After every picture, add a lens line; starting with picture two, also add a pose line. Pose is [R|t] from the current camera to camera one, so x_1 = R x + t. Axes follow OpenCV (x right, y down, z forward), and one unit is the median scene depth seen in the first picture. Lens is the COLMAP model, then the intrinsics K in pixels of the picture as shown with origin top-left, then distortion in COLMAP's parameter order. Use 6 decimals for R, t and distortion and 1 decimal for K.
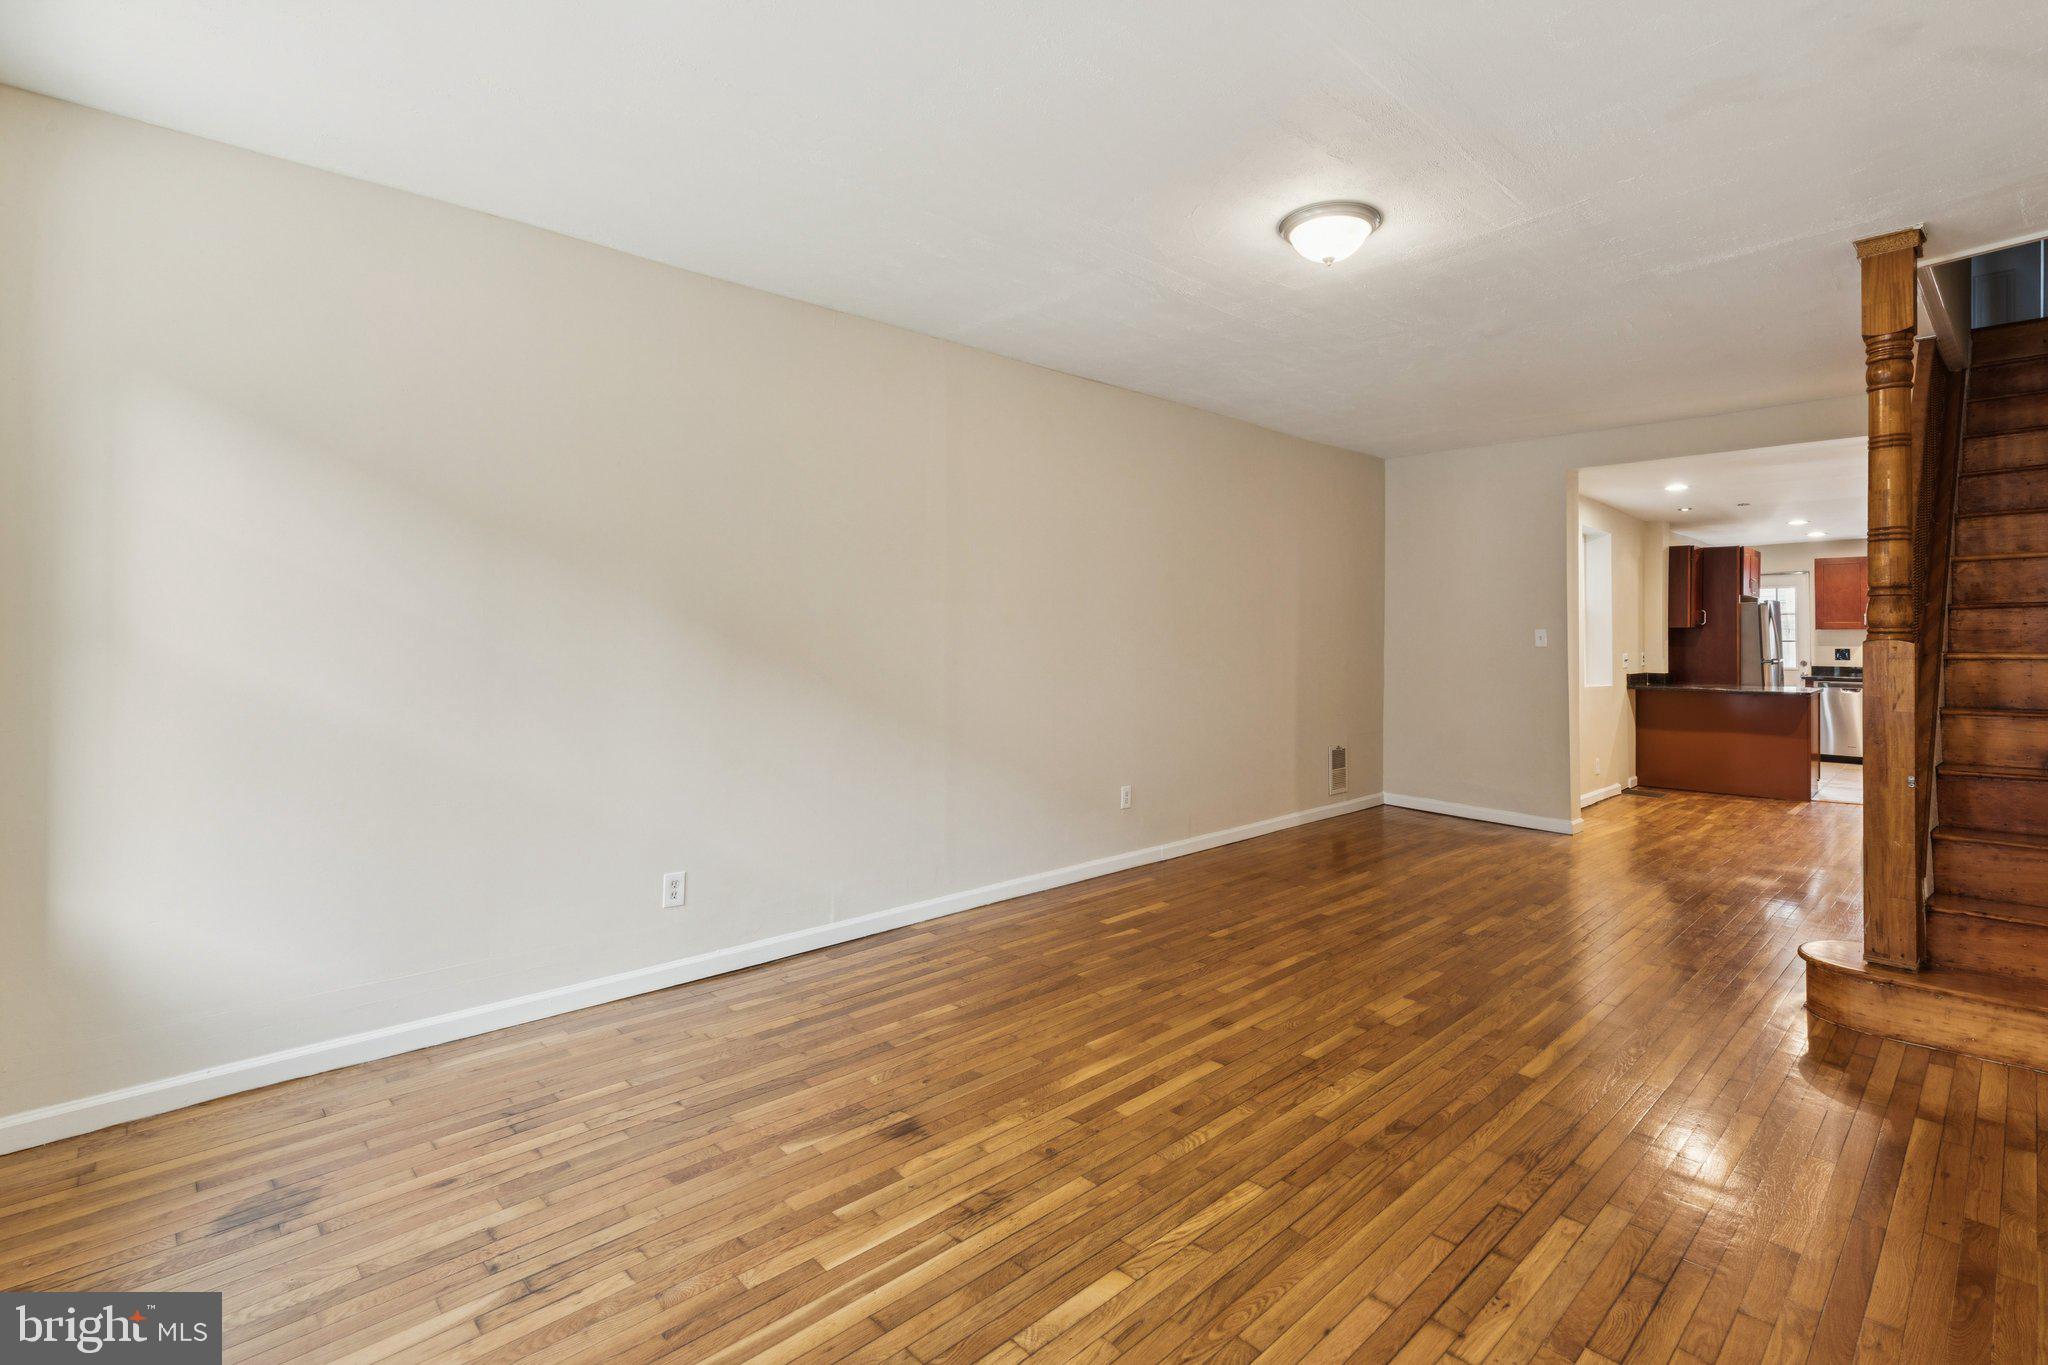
lens RADIAL K [[957.2, 0, 1039.0], [0, 957.2, 618.6], [0, 0, 1]] dist [-0.002772, -0.000286]
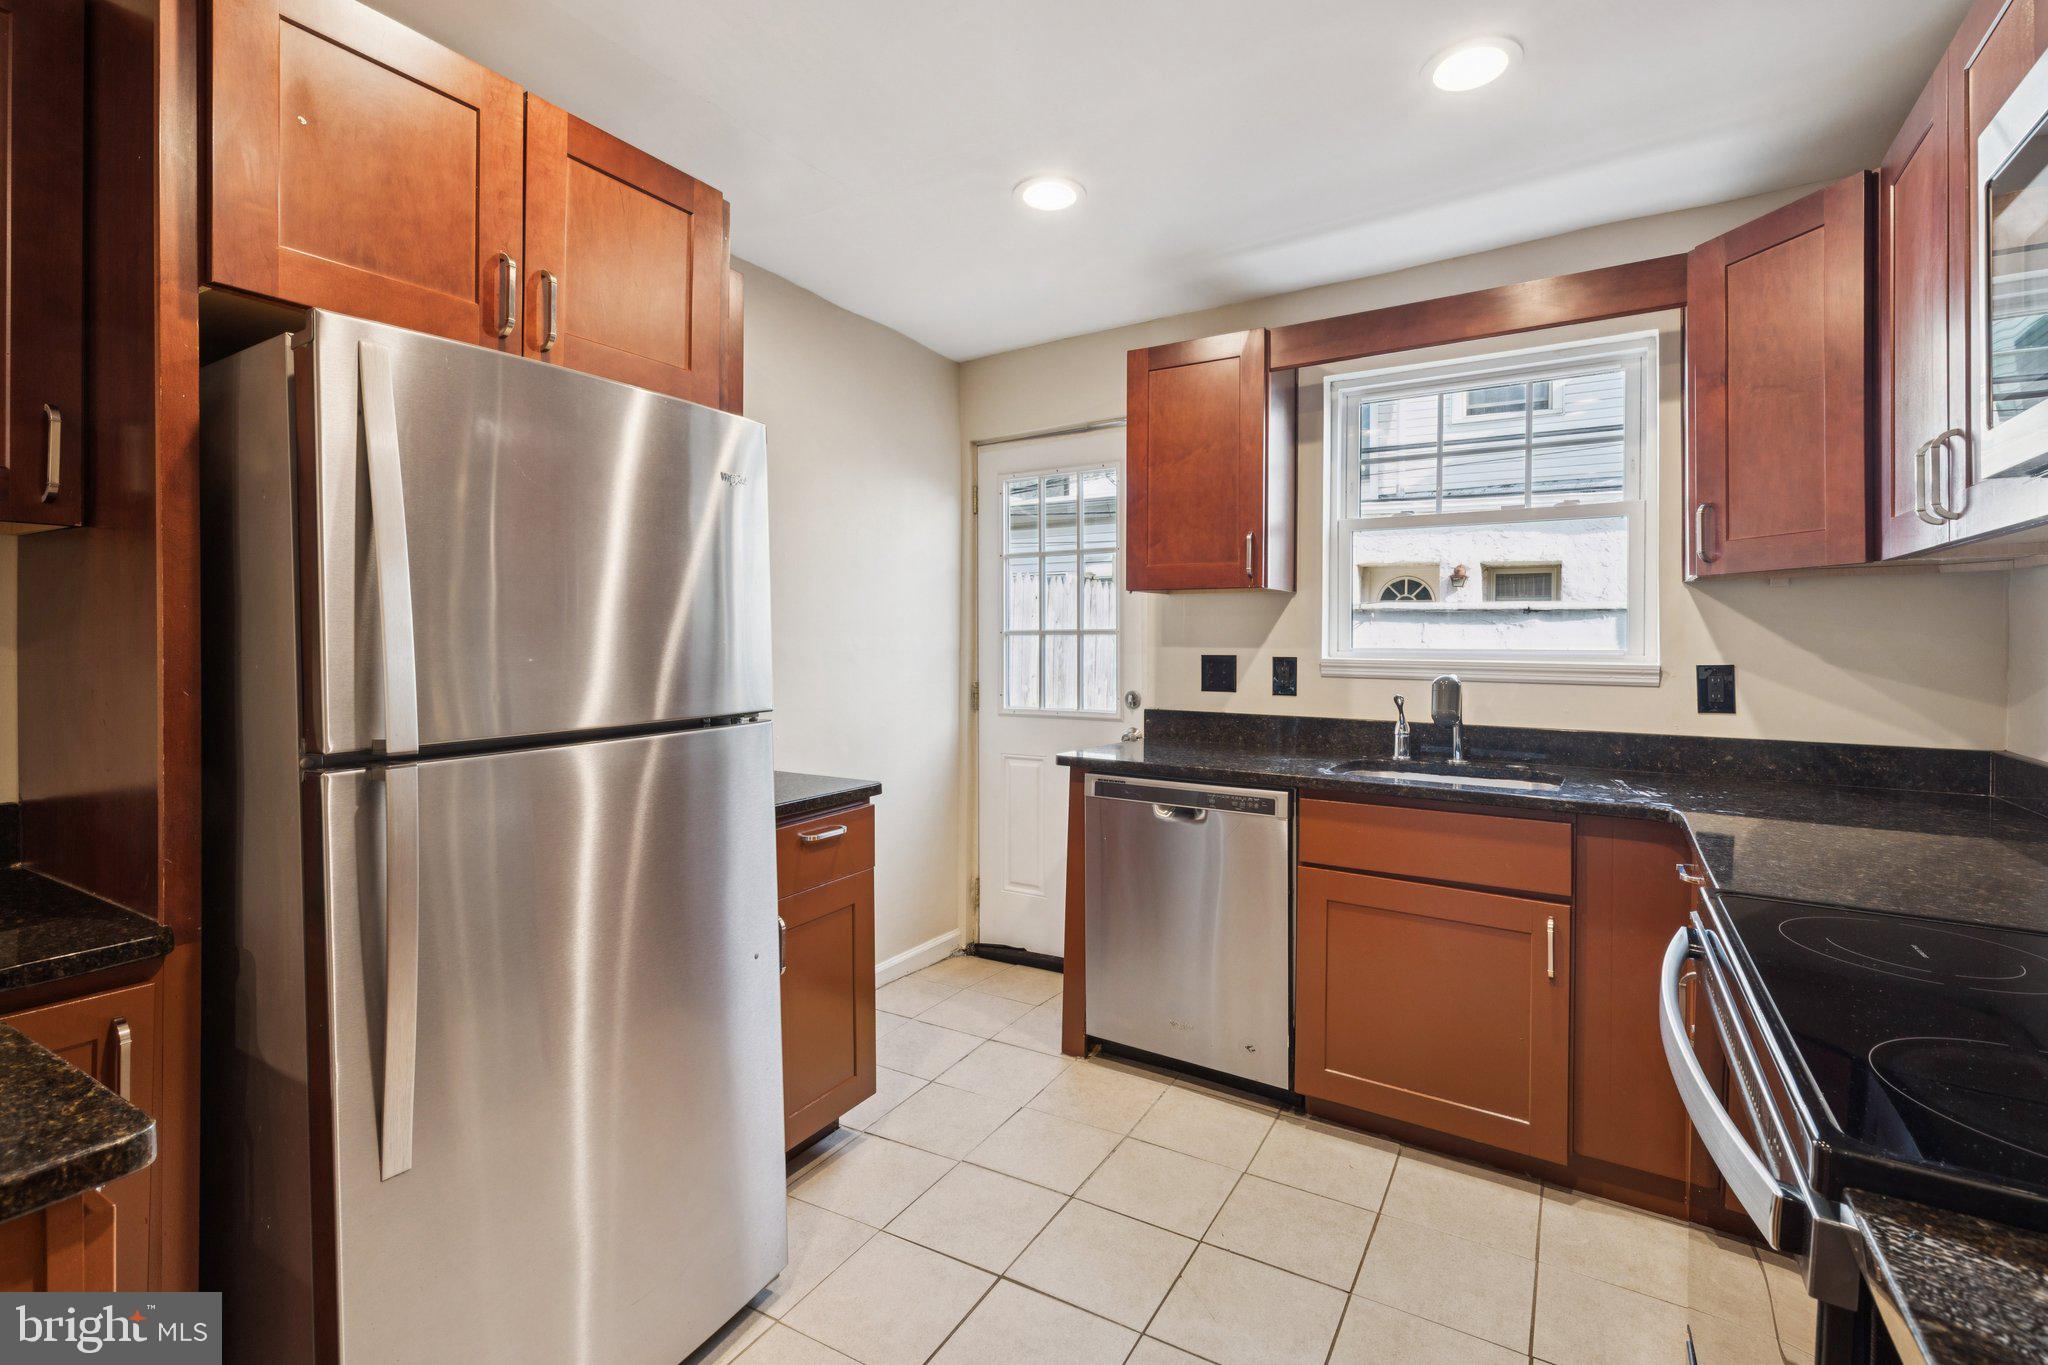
lens RADIAL K [[929.7, 0, 1023.8], [0, 929.7, 640.5], [0, 0, 1]] dist [0.012956, -0.000539]
pose [[0.969132, -0.000152, 0.246542, 1.054100], [-0.005256, 0.999760, 0.021275, 0.030640], [-0.246486, -0.021914, 0.968899, 1.078536]]
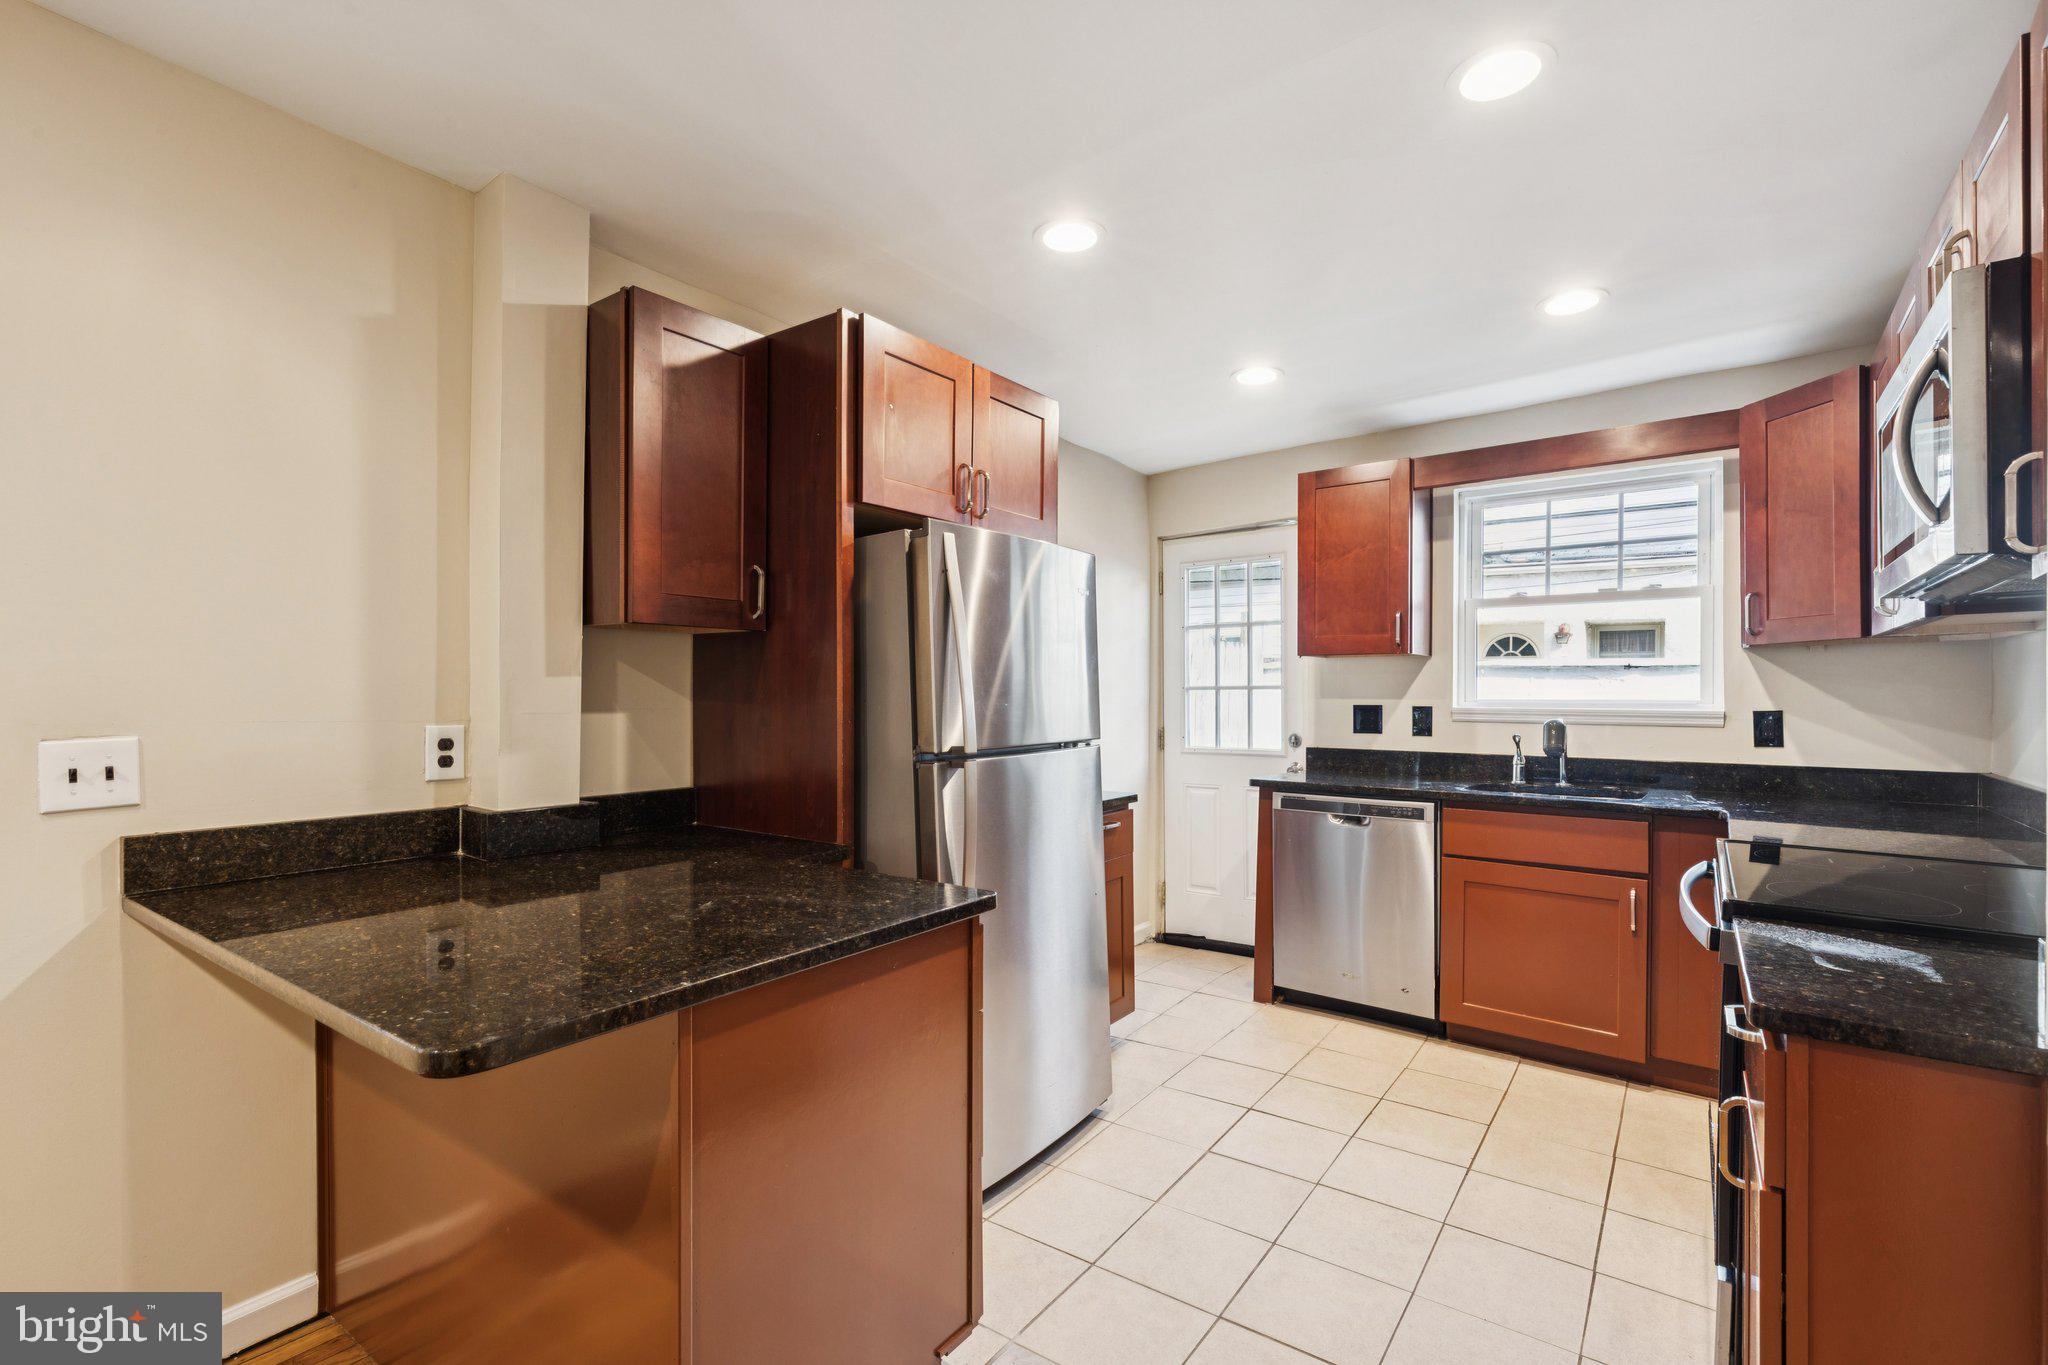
lens RADIAL K [[918.6, 0, 1024.8], [0, 918.6, 694.8], [0, 0, 1]] dist [0.010066, -0.000304]
pose [[0.987641, -0.001991, 0.156719, 0.955073], [-0.001245, 0.999788, 0.020545, 0.029014], [-0.156726, -0.020486, 0.987430, 0.958565]]
